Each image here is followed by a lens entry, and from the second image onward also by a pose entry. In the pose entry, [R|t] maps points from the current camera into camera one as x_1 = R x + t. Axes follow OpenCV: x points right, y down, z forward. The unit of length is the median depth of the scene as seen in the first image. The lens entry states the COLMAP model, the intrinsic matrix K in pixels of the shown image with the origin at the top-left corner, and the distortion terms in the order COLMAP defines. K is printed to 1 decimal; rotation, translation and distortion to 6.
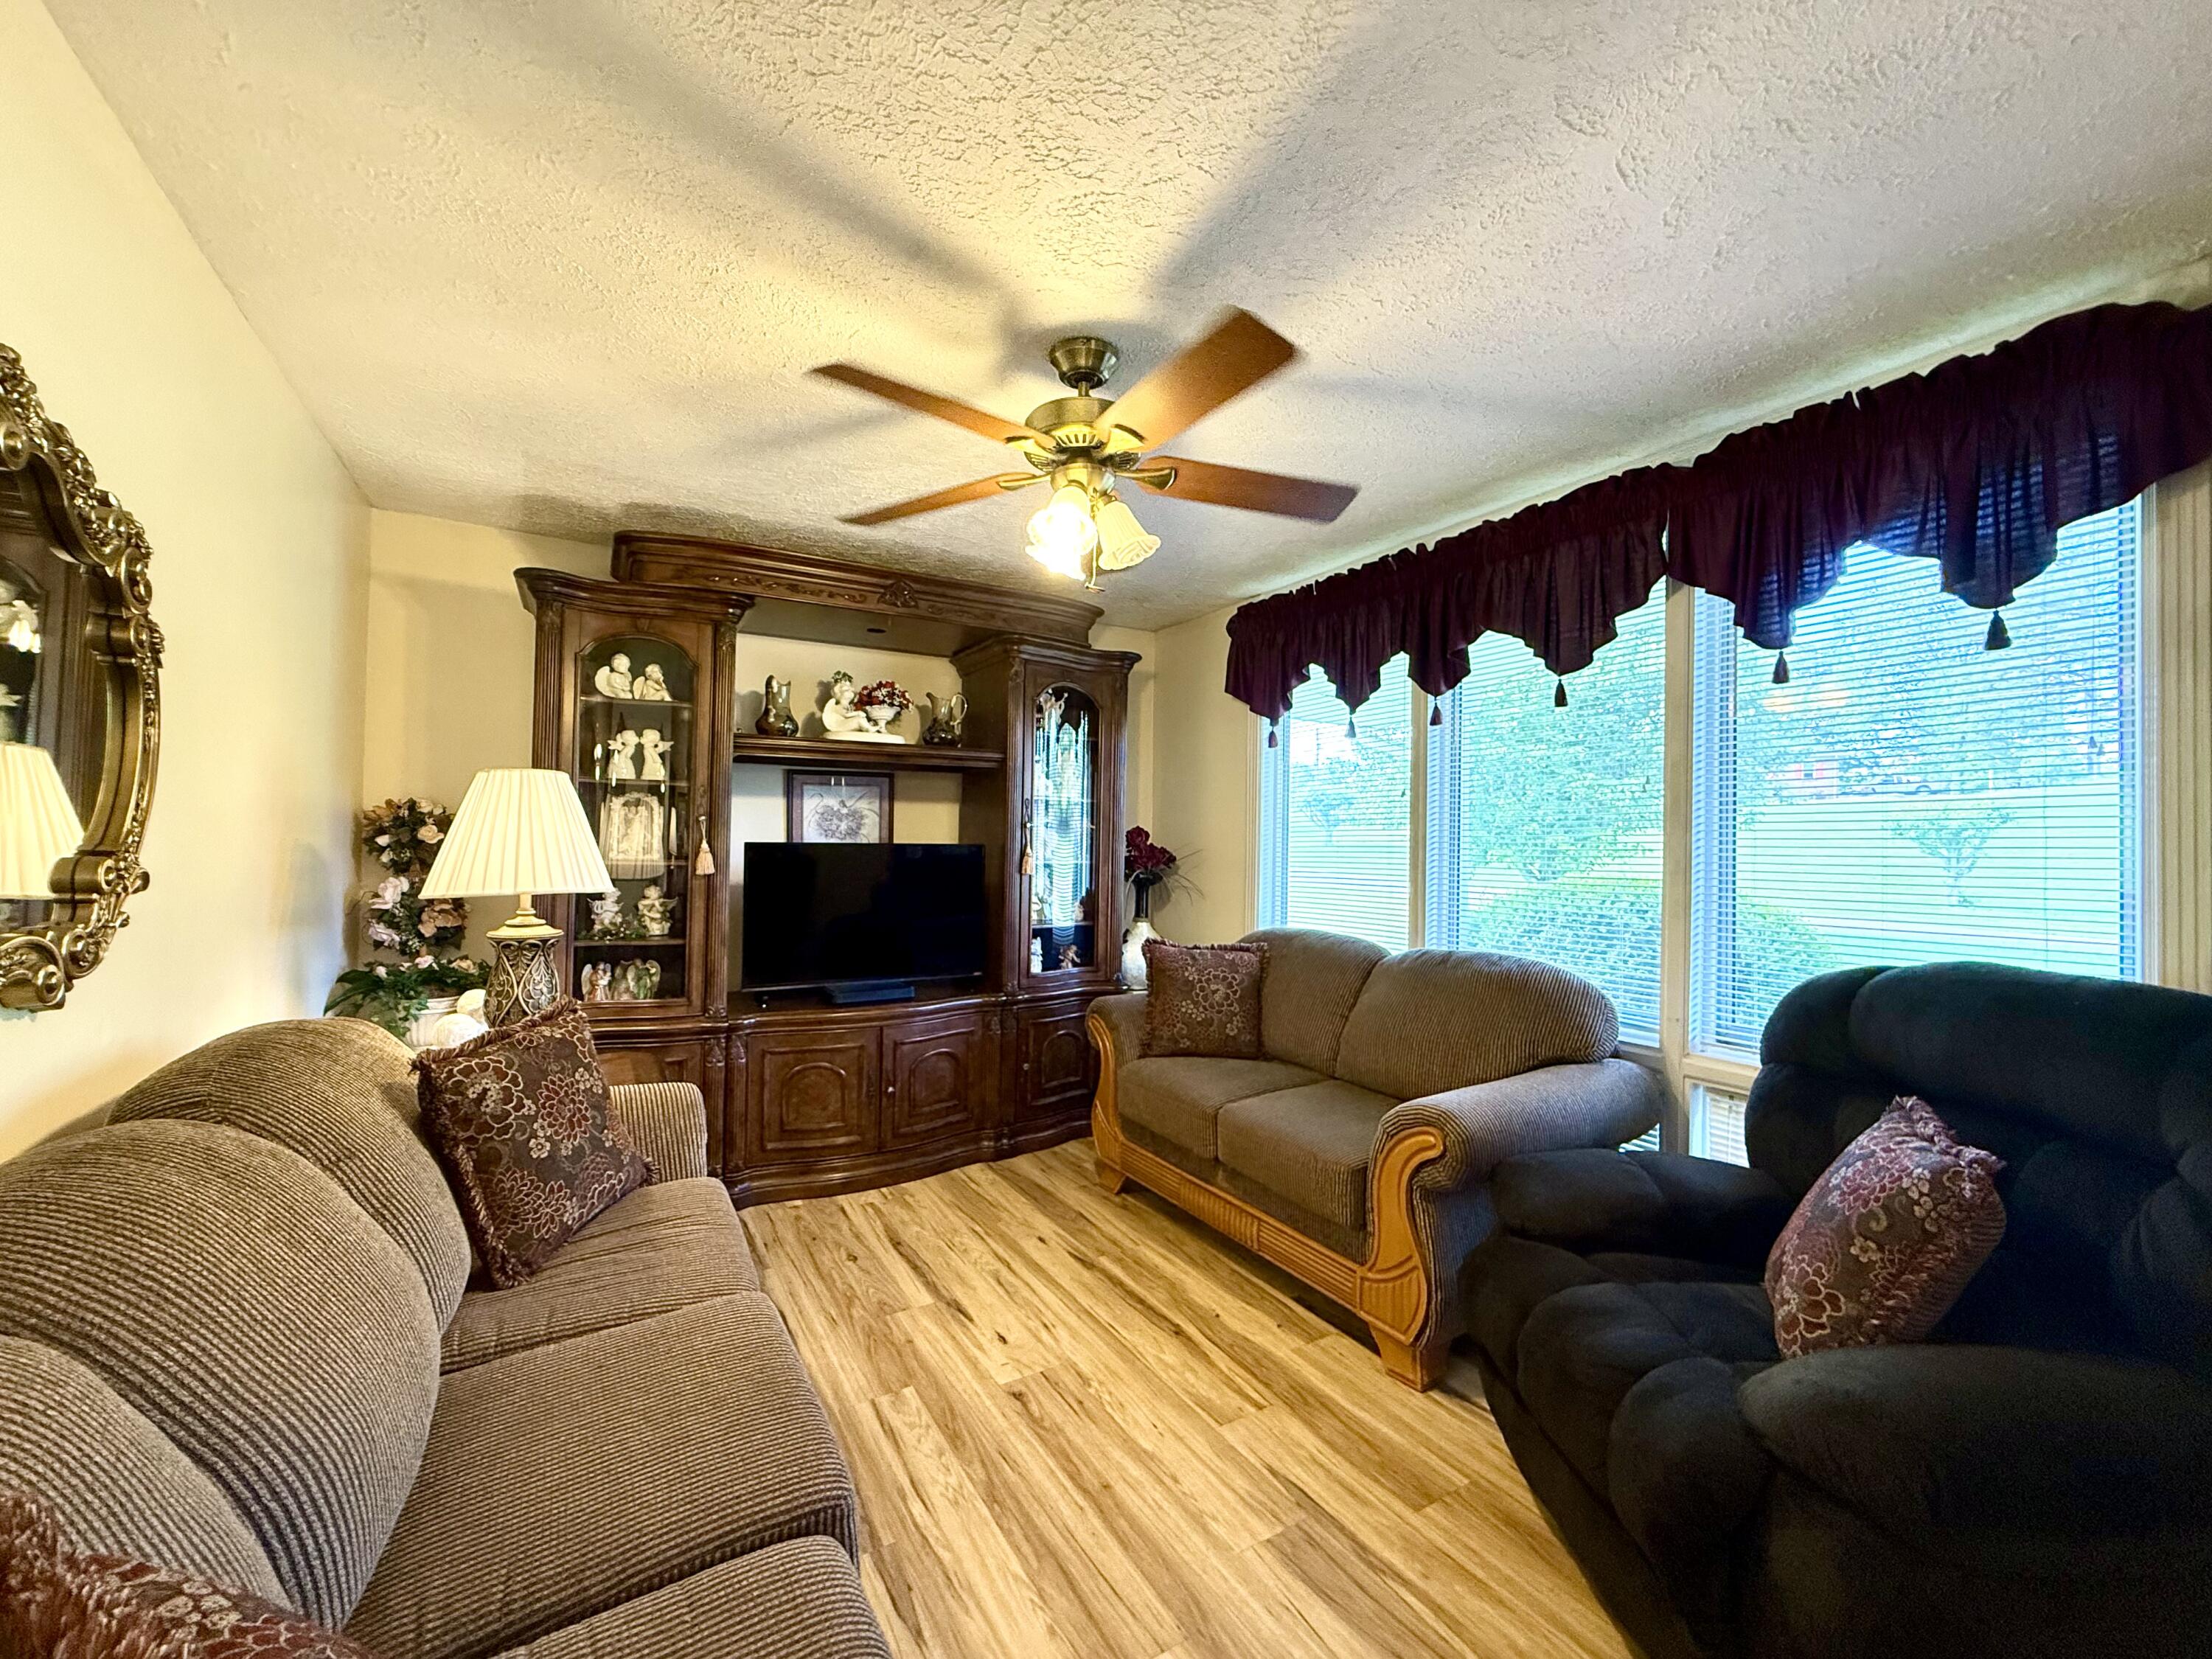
lens RADIAL K [[888.2, 0, 1116.9], [0, 888.2, 820.9], [0, 0, 1]] dist [-0.001664, 0.000740]
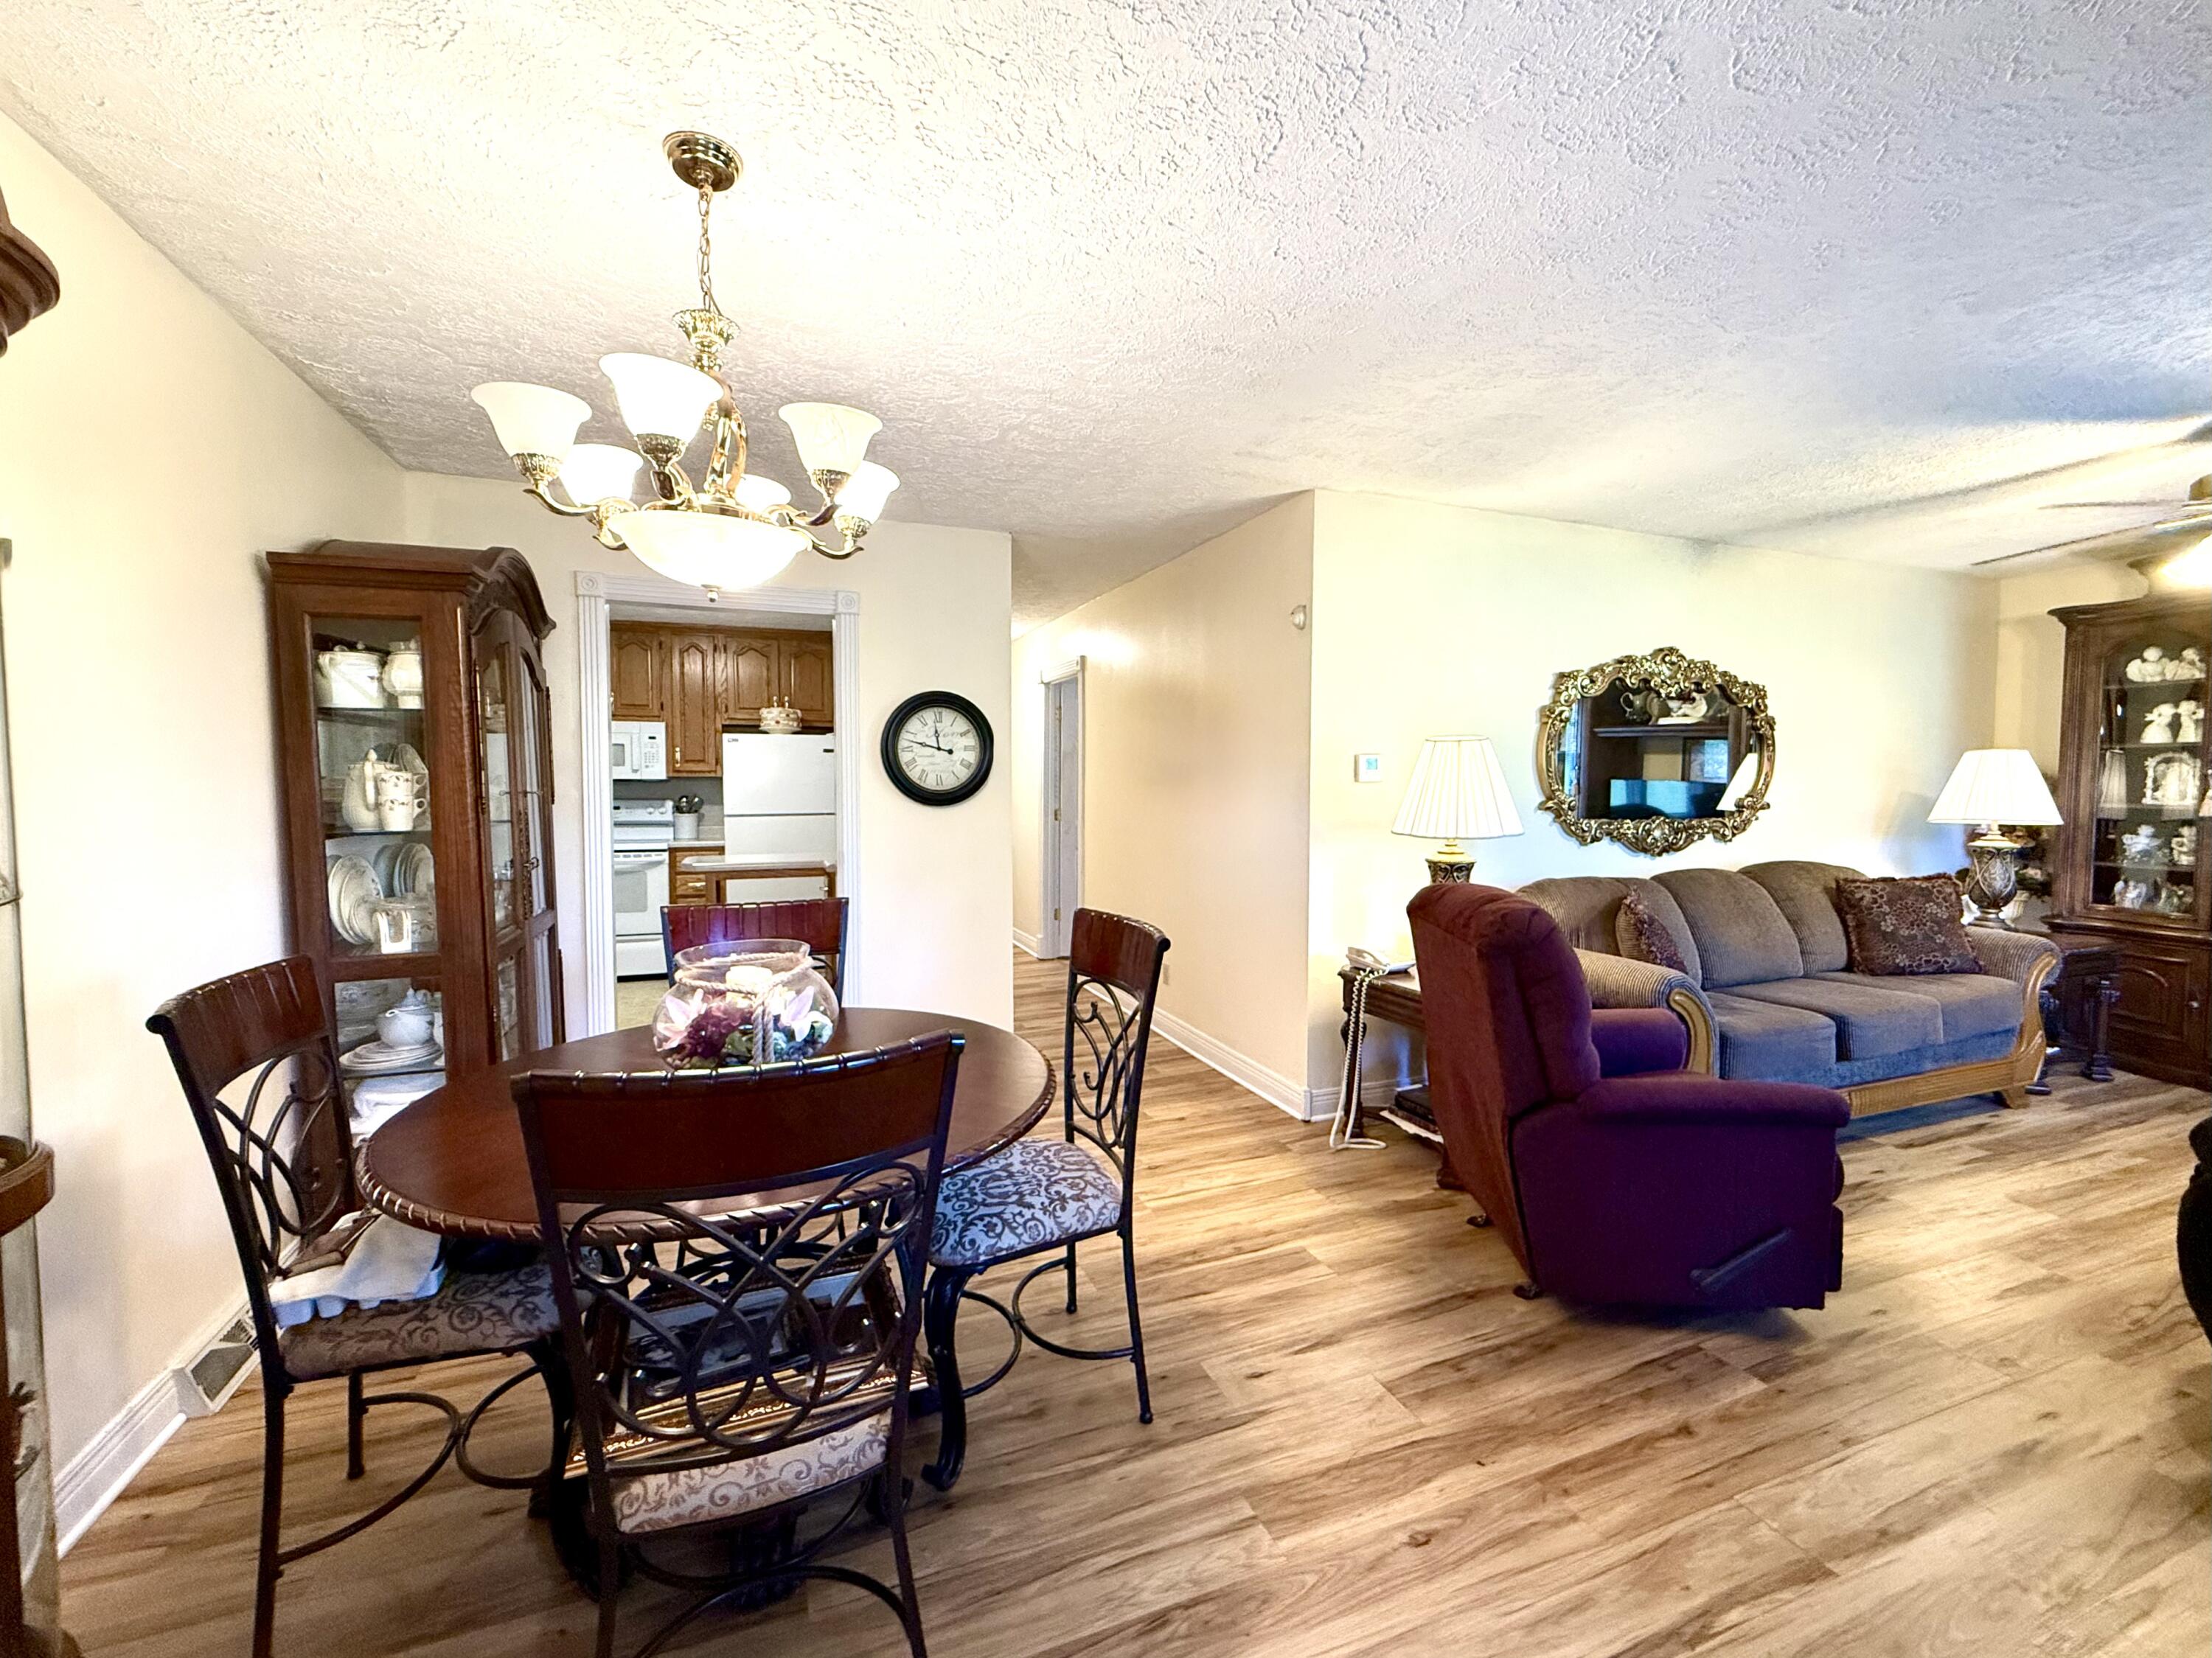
lens RADIAL K [[888.1, 0, 1112.2], [0, 888.1, 833.0], [0, 0, 1]] dist [-0.001664, 0.000740]
pose [[-0.172284, 0.041747, -0.984162, 0.990970], [0.027000, 0.998926, 0.037646, -0.005037], [0.984677, -0.020087, -0.173226, -0.285493]]
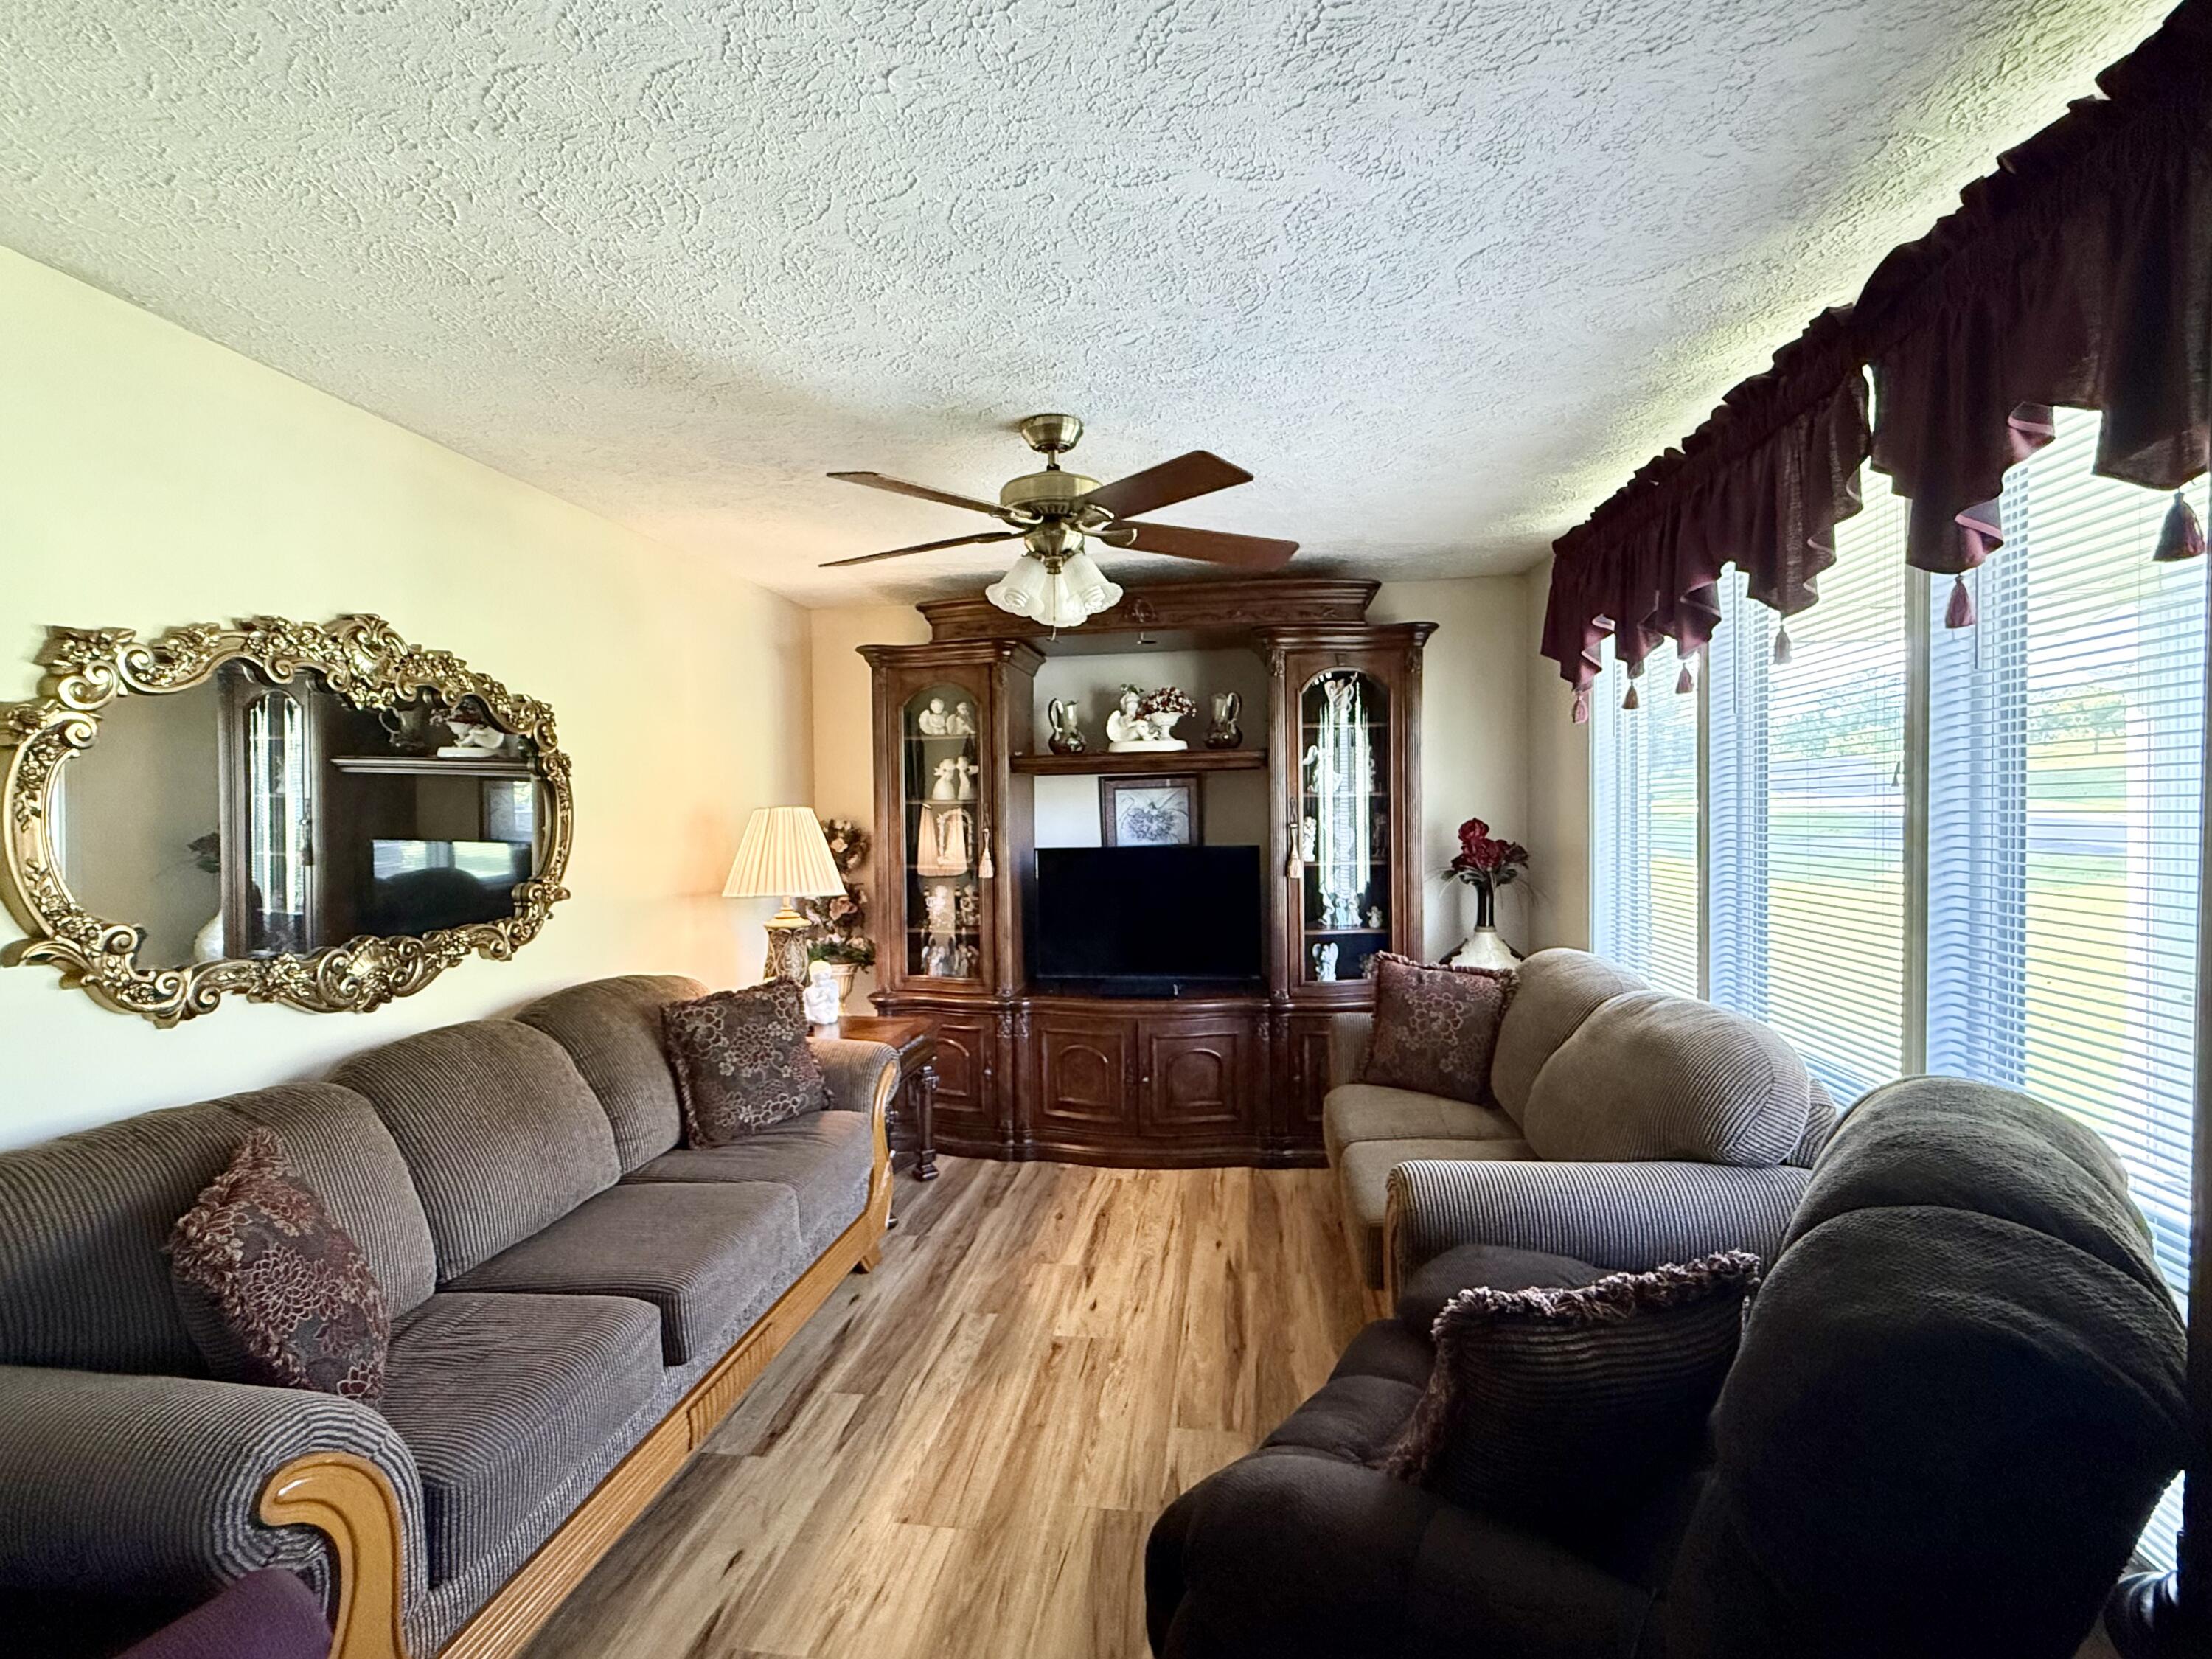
lens RADIAL K [[1035.5, 0, 1093.5], [0, 1035.5, 823.5], [0, 0, 1]] dist [0.003141, -0.000052]
pose [[0.772569, -0.016659, -0.634712, 0.518017], [0.041863, 0.998817, 0.024740, -0.039996], [0.633549, -0.045685, 0.772353, 0.015285]]
